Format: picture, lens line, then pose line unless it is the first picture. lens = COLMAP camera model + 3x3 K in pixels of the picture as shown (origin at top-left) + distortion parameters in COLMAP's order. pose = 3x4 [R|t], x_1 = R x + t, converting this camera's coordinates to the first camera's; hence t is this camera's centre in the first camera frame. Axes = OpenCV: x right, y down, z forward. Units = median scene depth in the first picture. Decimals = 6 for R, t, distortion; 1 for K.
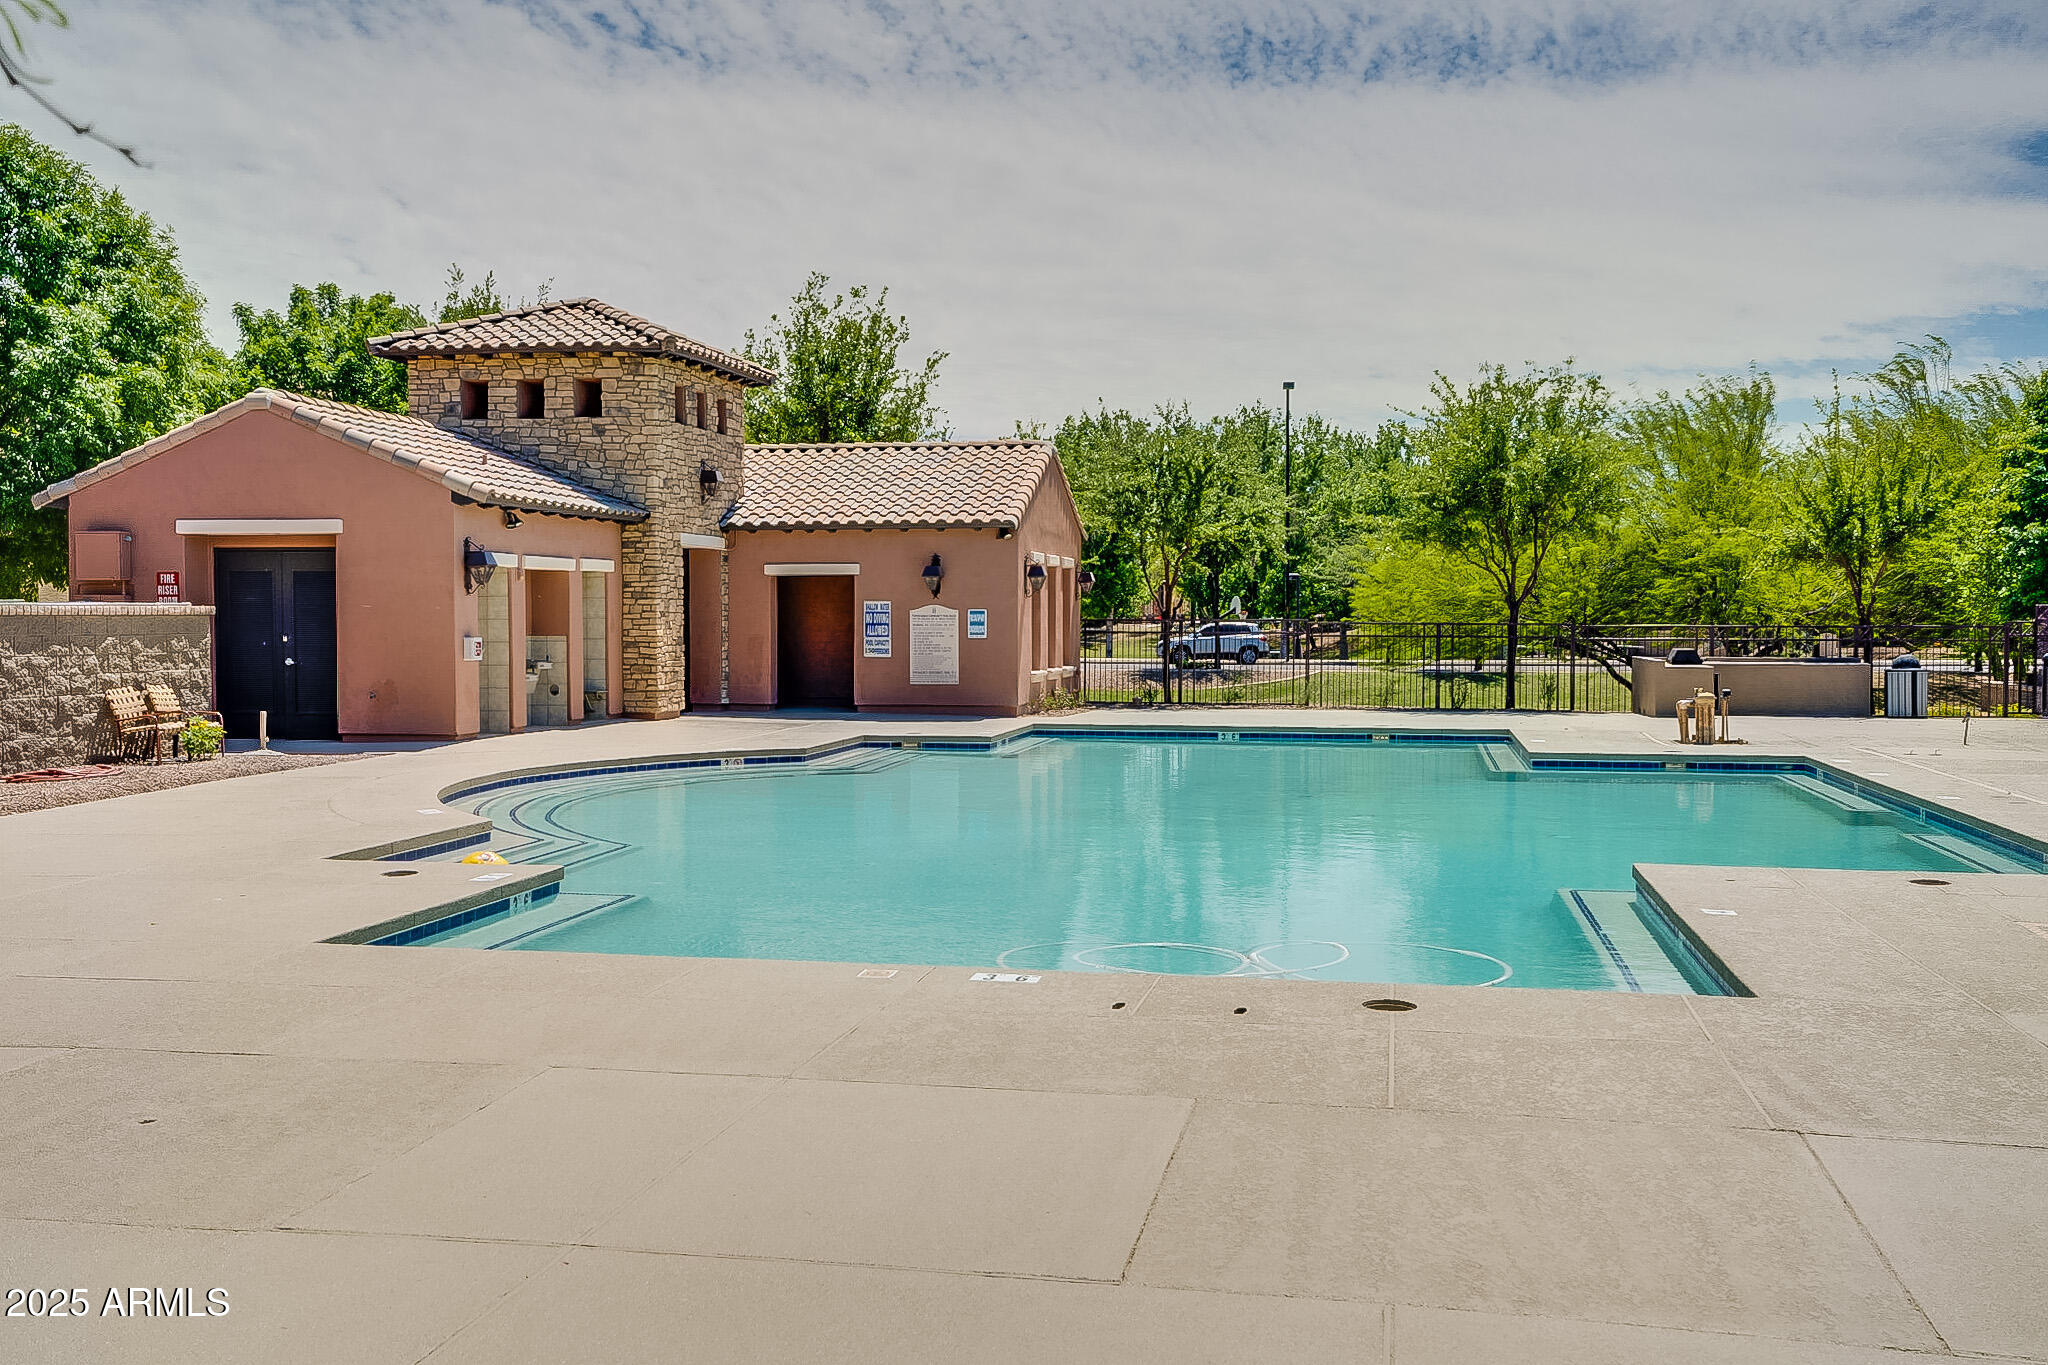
lens RADIAL K [[1948.0, 0, 1024.0], [0, 1948.0, 682.5], [0, 0, 1]] dist [0.002185, -0.002095]
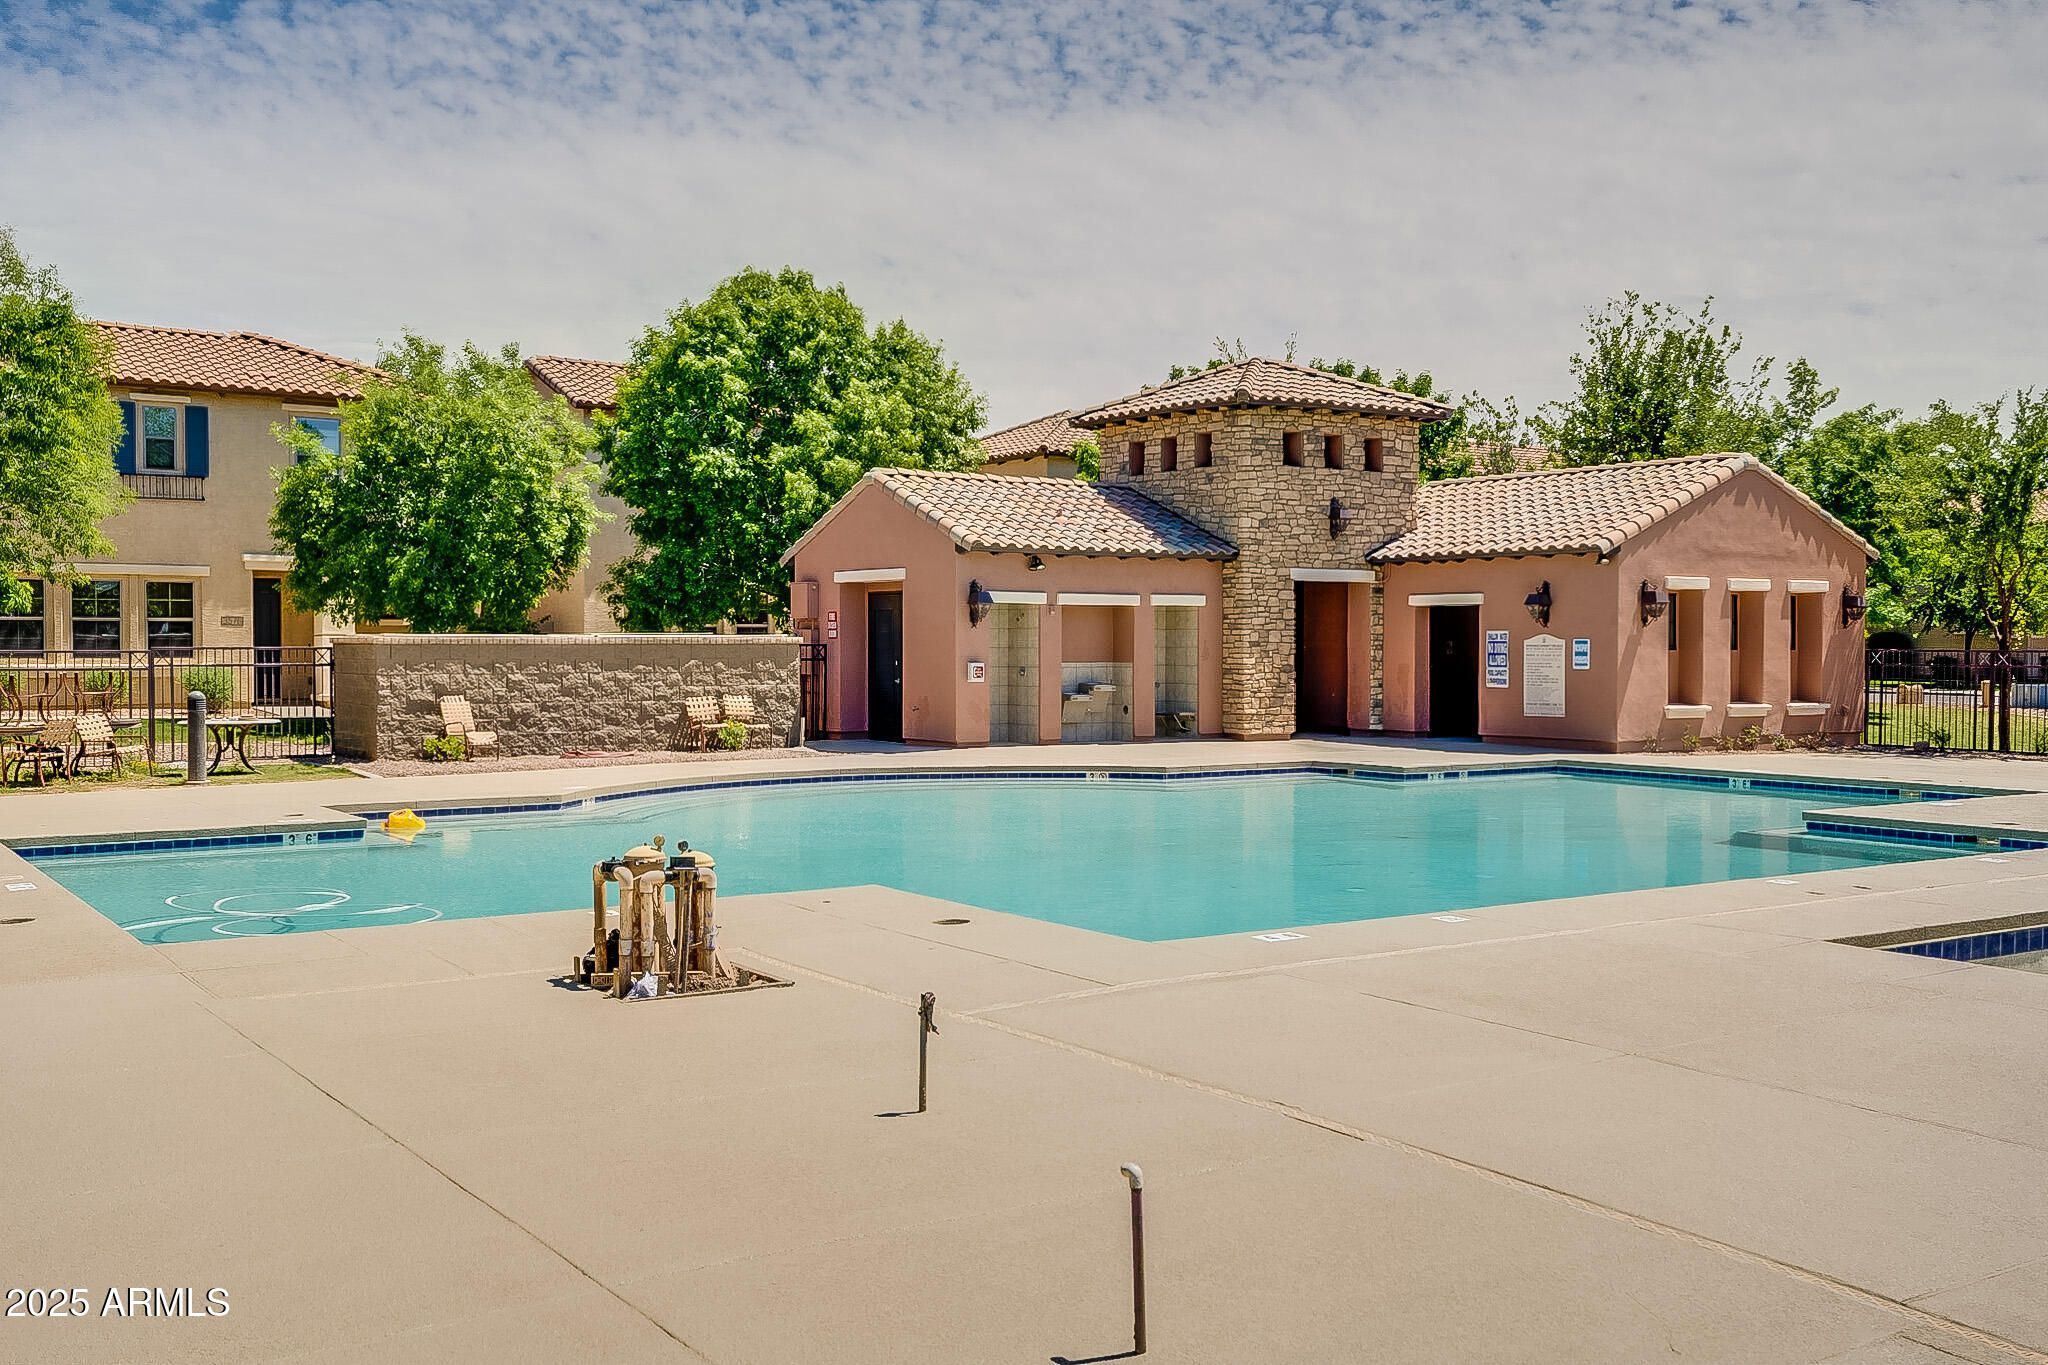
lens RADIAL K [[1948.0, 0, 1024.0], [0, 1948.0, 682.5], [0, 0, 1]] dist [0.002185, -0.002095]
pose [[0.690511, 0.015229, -0.723162, 0.516036], [-0.025927, 0.999657, -0.003704, -0.006153], [0.722857, 0.021307, 0.690669, 0.158091]]
